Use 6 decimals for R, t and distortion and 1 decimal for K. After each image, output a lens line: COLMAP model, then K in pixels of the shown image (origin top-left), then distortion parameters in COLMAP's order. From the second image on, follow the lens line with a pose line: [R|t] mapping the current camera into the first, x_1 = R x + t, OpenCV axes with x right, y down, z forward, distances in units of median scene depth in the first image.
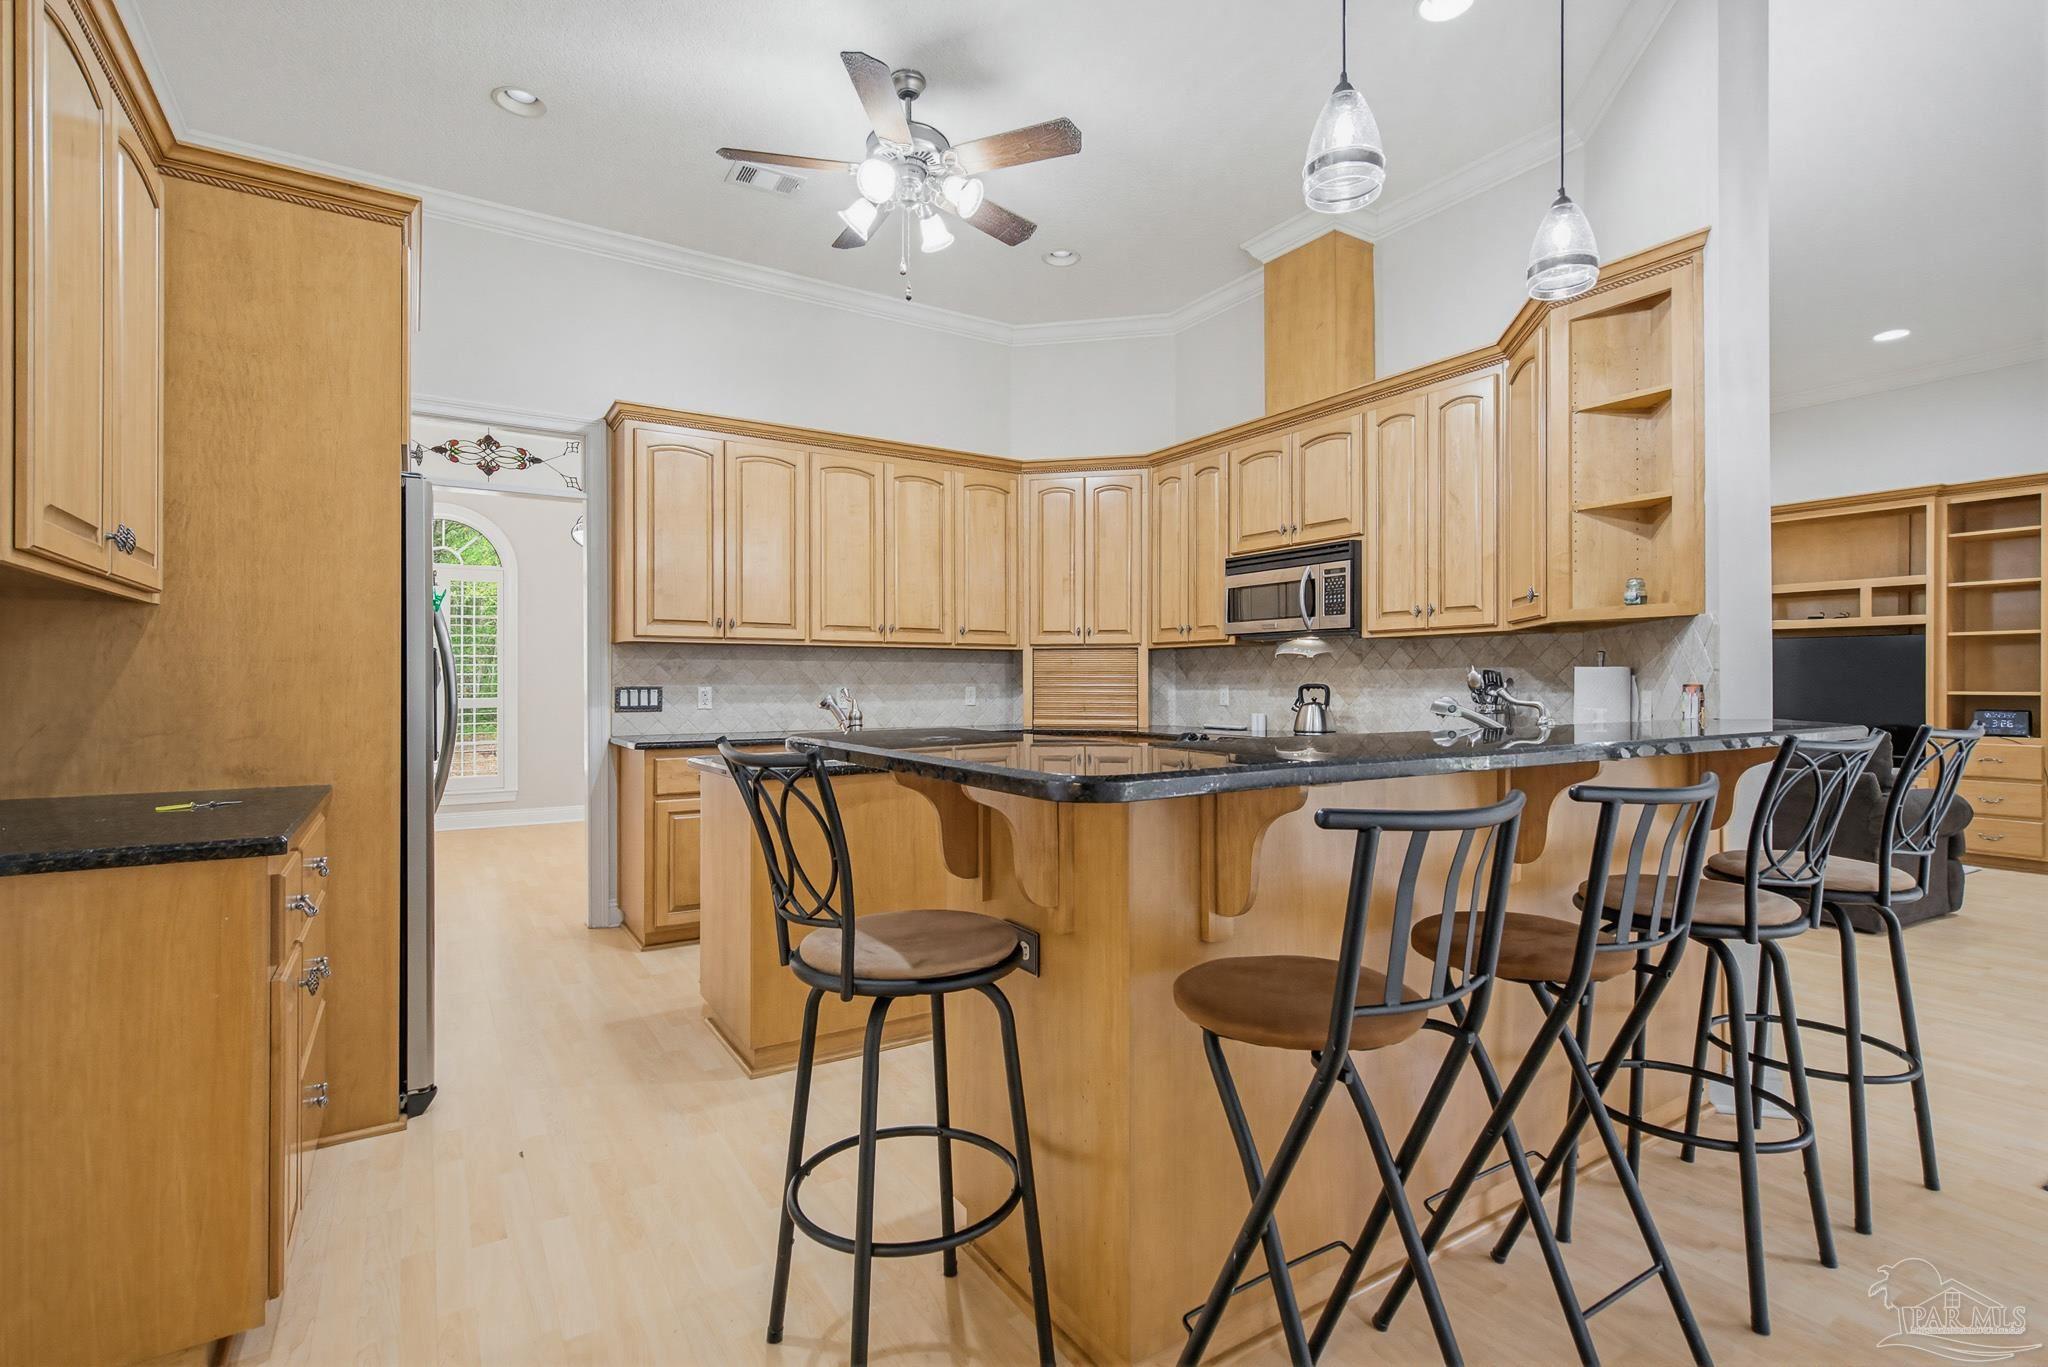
lens RADIAL K [[949.5, 0, 1015.1], [0, 949.5, 679.7], [0, 0, 1]] dist [-0.002736, 0.000720]
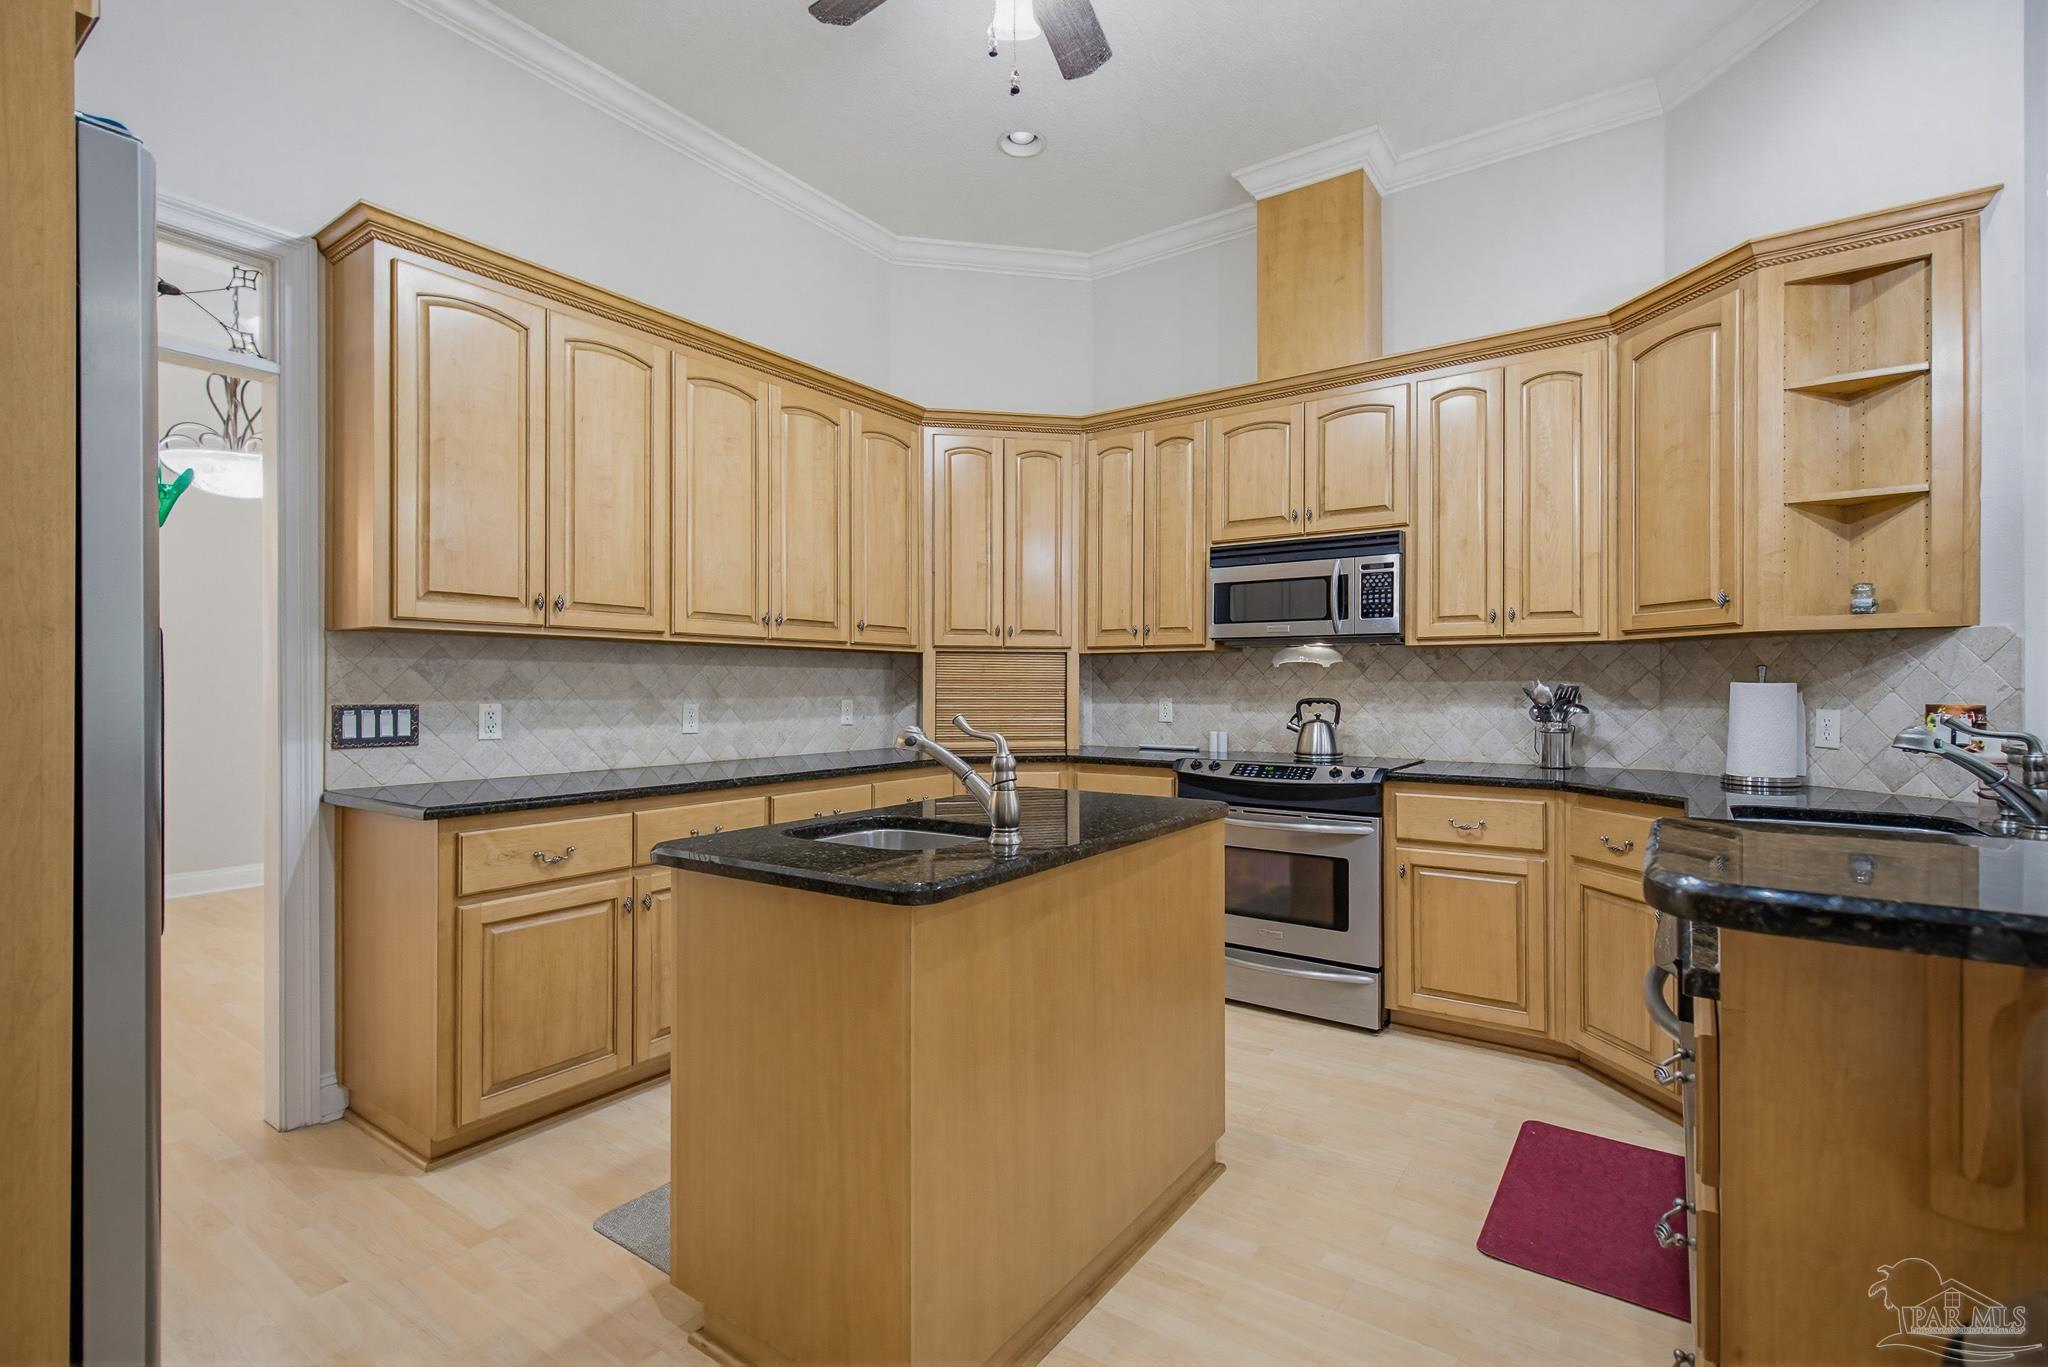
lens RADIAL K [[949.5, 0, 1036.3], [0, 949.5, 686.0], [0, 0, 1]] dist [-0.002736, 0.000720]
pose [[0.924331, 0.002713, 0.381581, -0.240161], [-0.003297, 0.999994, 0.000876, -0.006209], [-0.381576, -0.002068, 0.924335, 0.294586]]
